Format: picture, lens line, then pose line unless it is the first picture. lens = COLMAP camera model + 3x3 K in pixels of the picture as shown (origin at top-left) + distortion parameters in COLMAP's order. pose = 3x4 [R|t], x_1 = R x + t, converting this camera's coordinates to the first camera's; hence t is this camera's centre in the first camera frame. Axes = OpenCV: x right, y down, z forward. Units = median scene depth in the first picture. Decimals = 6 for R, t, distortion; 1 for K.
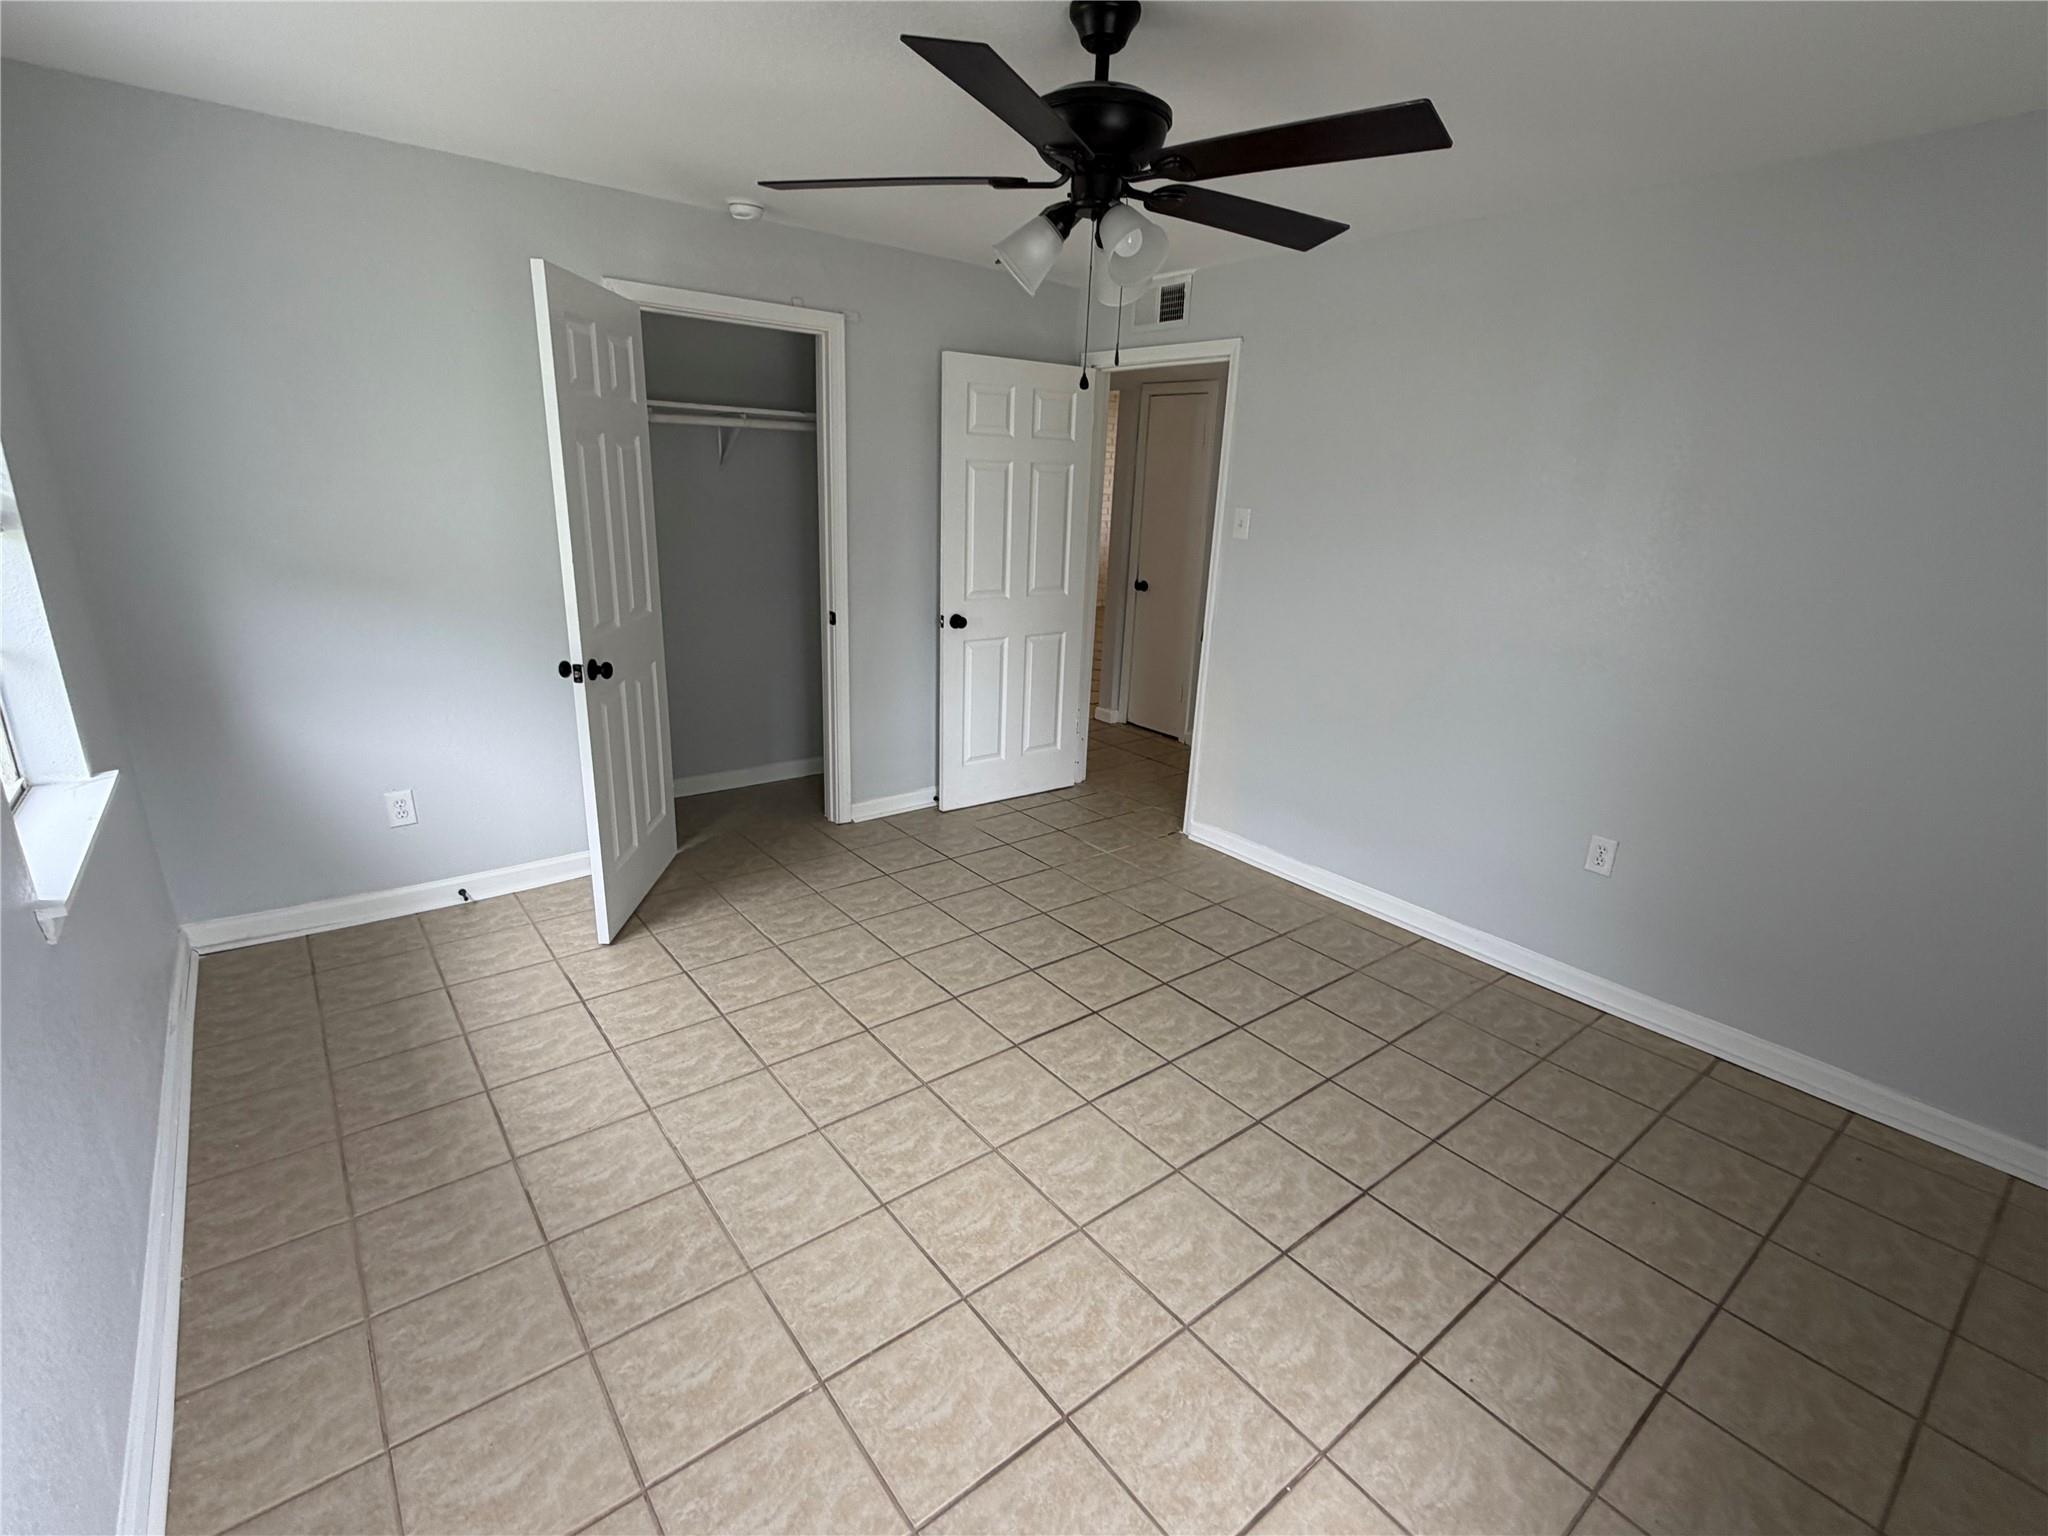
lens RADIAL K [[949.9, 0, 1071.3], [0, 949.9, 711.5], [0, 0, 1]] dist [0.003183, -0.000348]
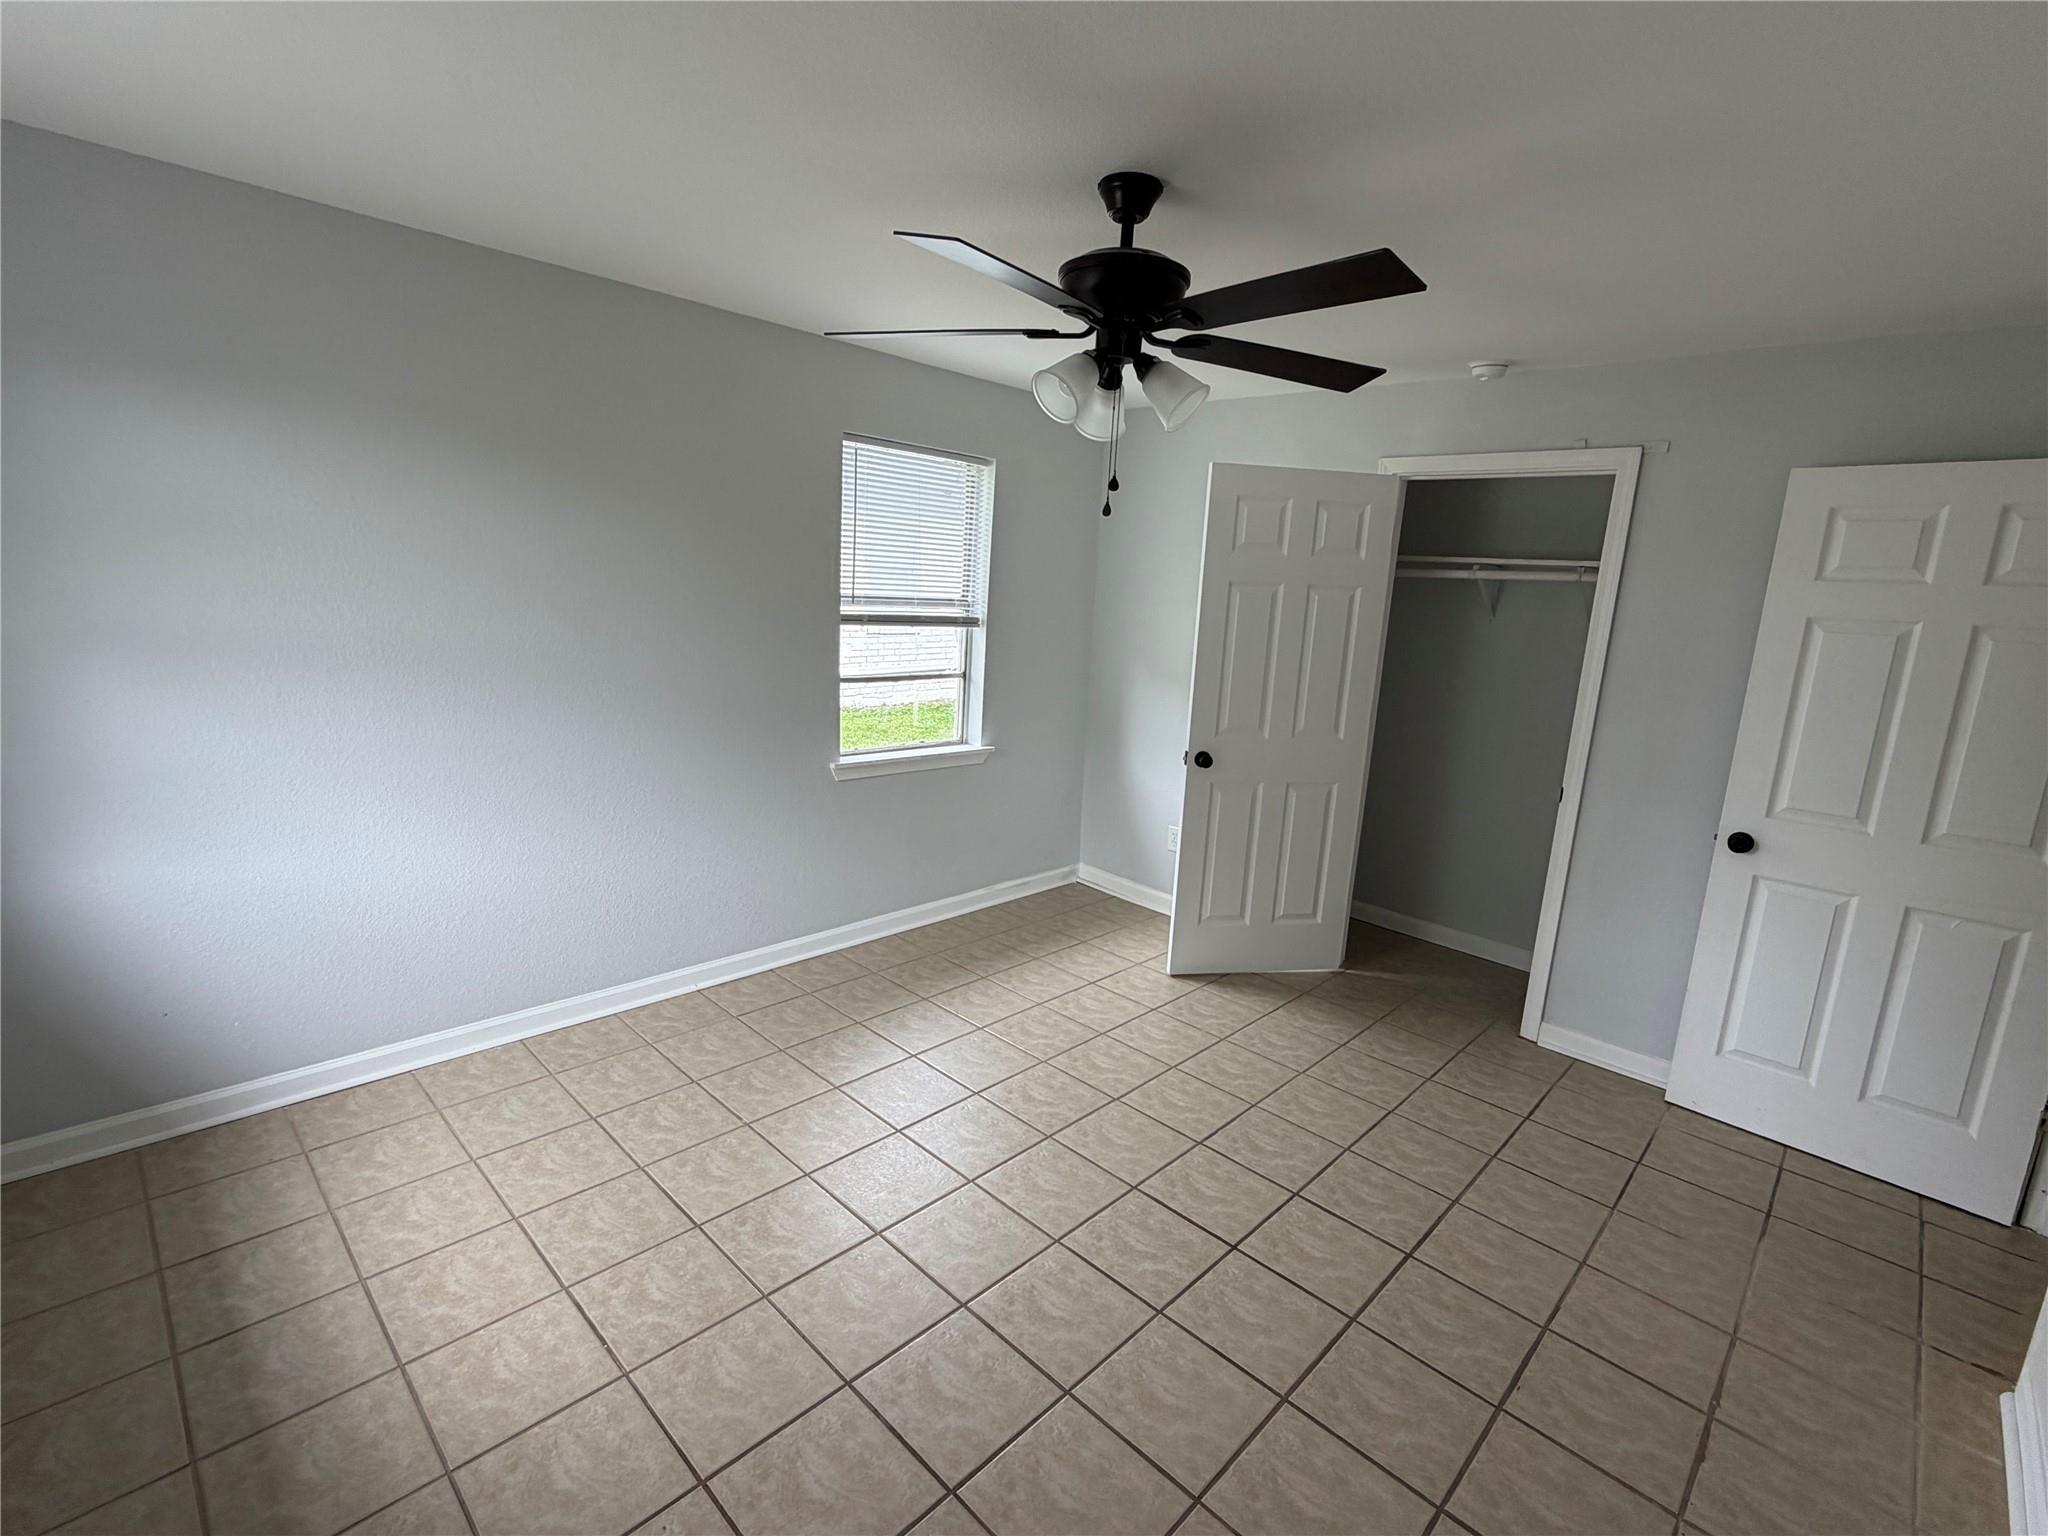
lens RADIAL K [[949.9, 0, 1016.6], [0, 949.9, 772.3], [0, 0, 1]] dist [0.003183, -0.000348]
pose [[0.107661, 0.161936, -0.980911, 0.824392], [-0.291004, 0.948566, 0.124657, -0.129633], [0.950645, 0.272028, 0.149248, 0.660853]]
